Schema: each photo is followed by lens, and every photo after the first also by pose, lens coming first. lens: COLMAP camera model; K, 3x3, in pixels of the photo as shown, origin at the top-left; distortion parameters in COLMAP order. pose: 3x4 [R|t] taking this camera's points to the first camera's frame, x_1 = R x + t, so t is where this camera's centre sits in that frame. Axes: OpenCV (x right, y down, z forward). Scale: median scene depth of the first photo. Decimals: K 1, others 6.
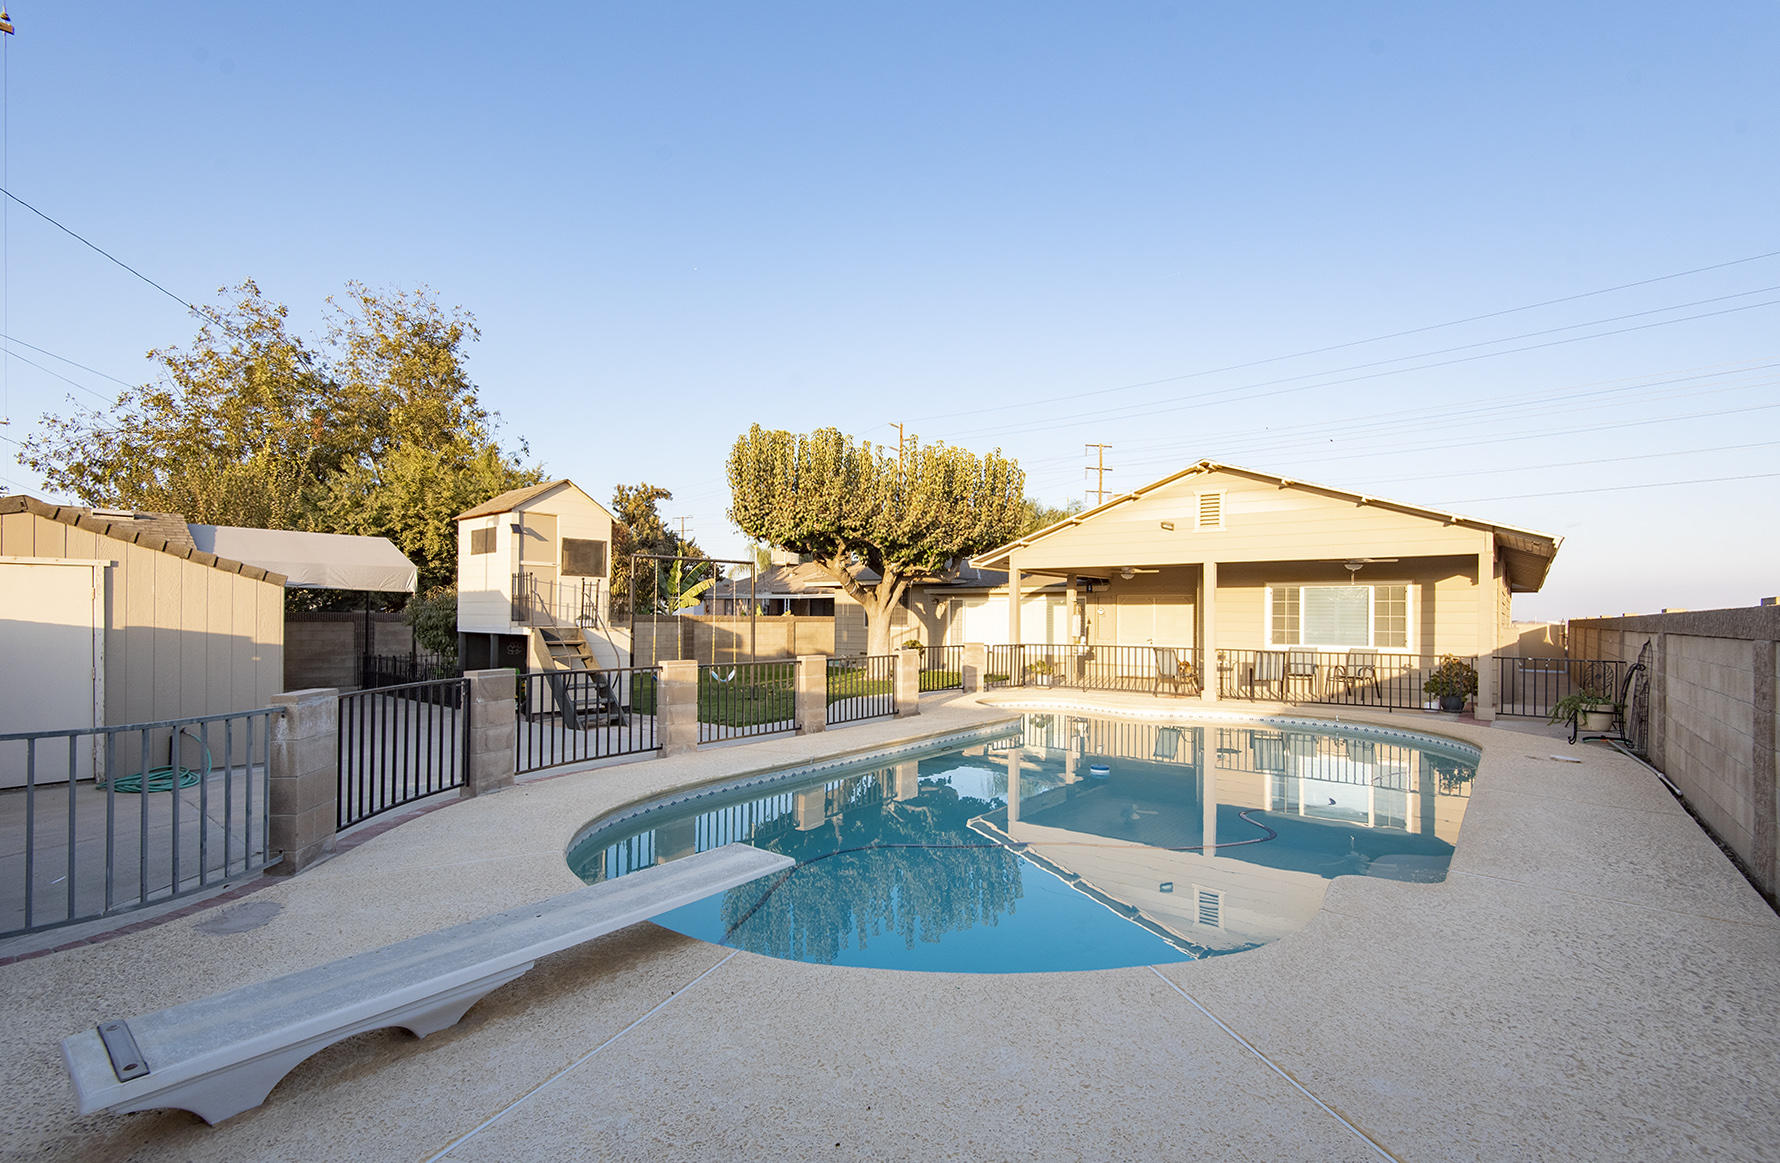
lens RADIAL K [[801.8, 0, 864.9], [0, 801.8, 592.7], [0, 0, 1]] dist [-0.024250, 0.000012]
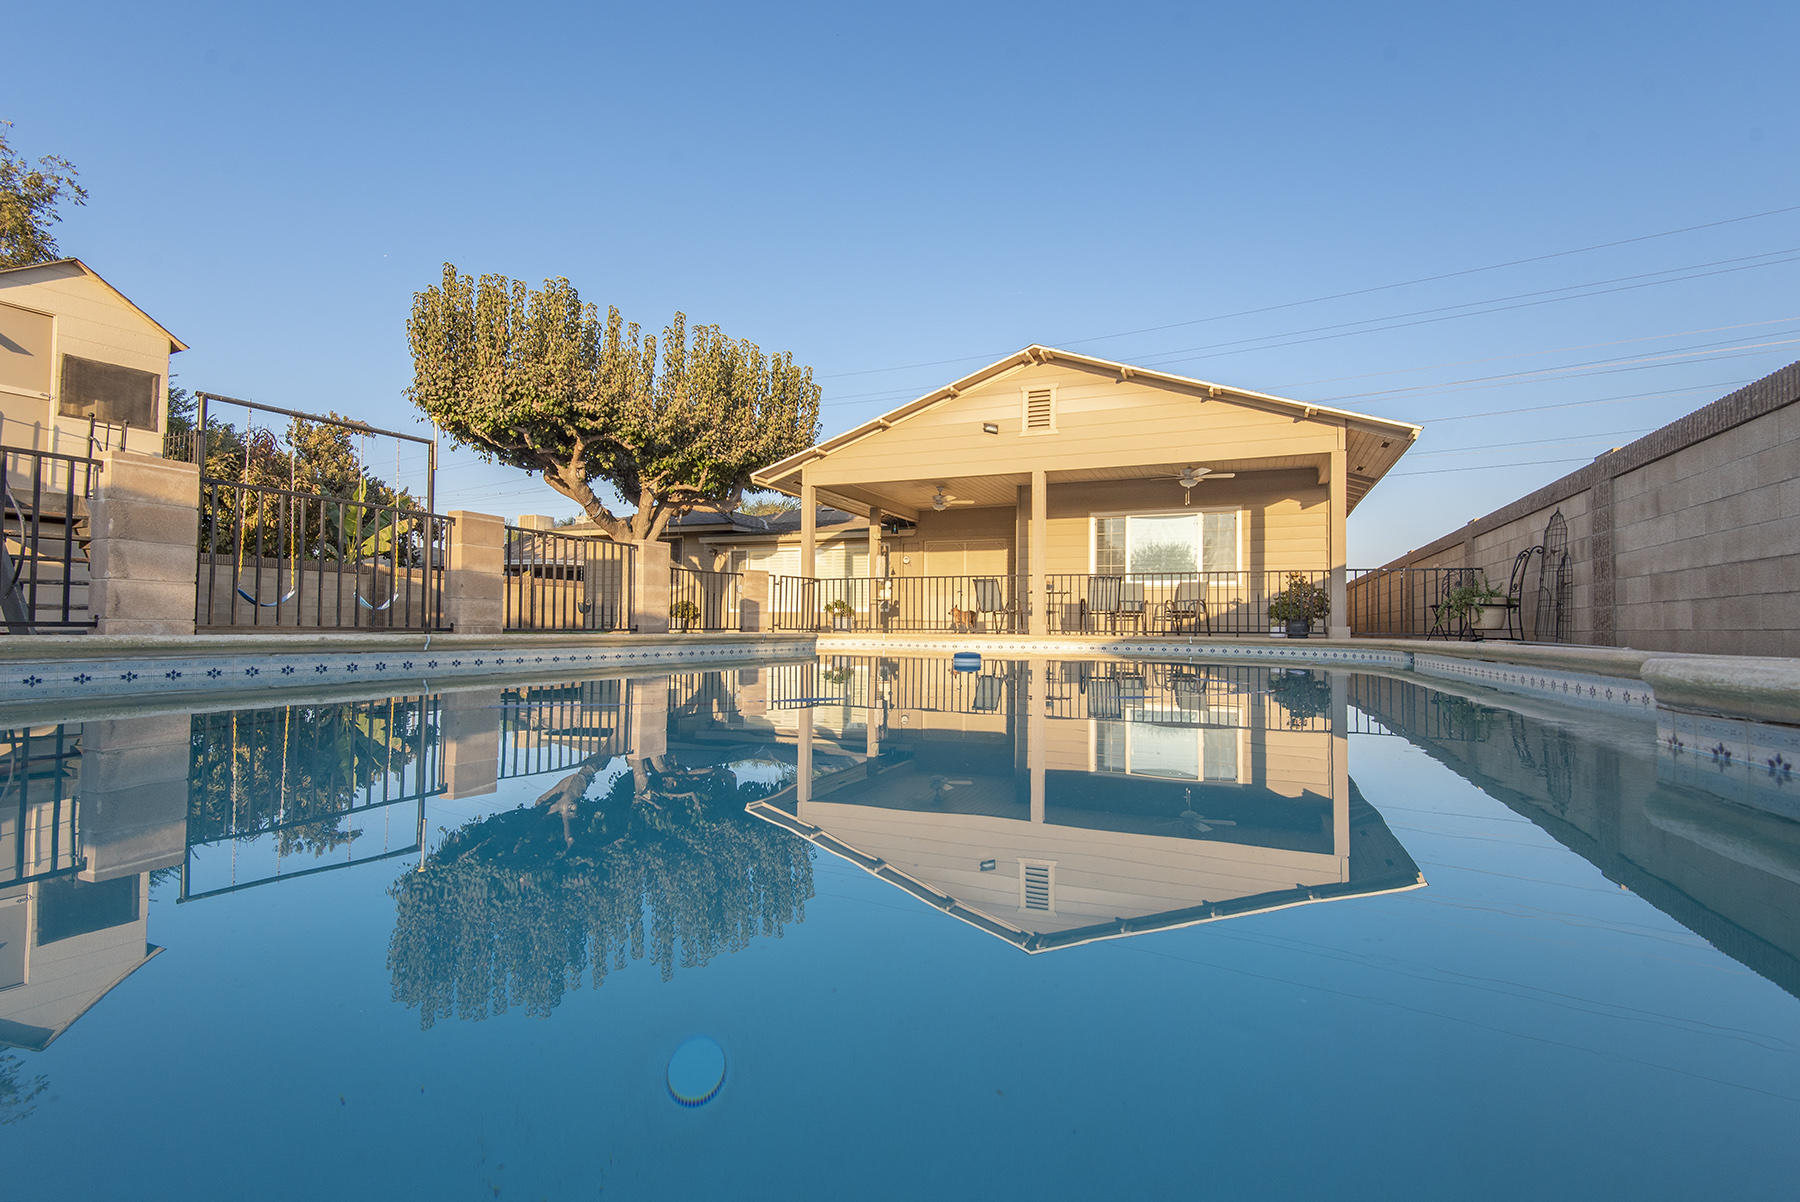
lens RADIAL K [[809.3, 0, 900.0], [0, 809.3, 601.0], [0, 0, 1]] dist [0.002793, -0.016925]
pose [[0.956662, 0.011508, 0.290974, 0.040183], [-0.008583, 0.999899, -0.011327, 0.092840], [-0.291075, 0.008339, 0.956664, 0.196216]]
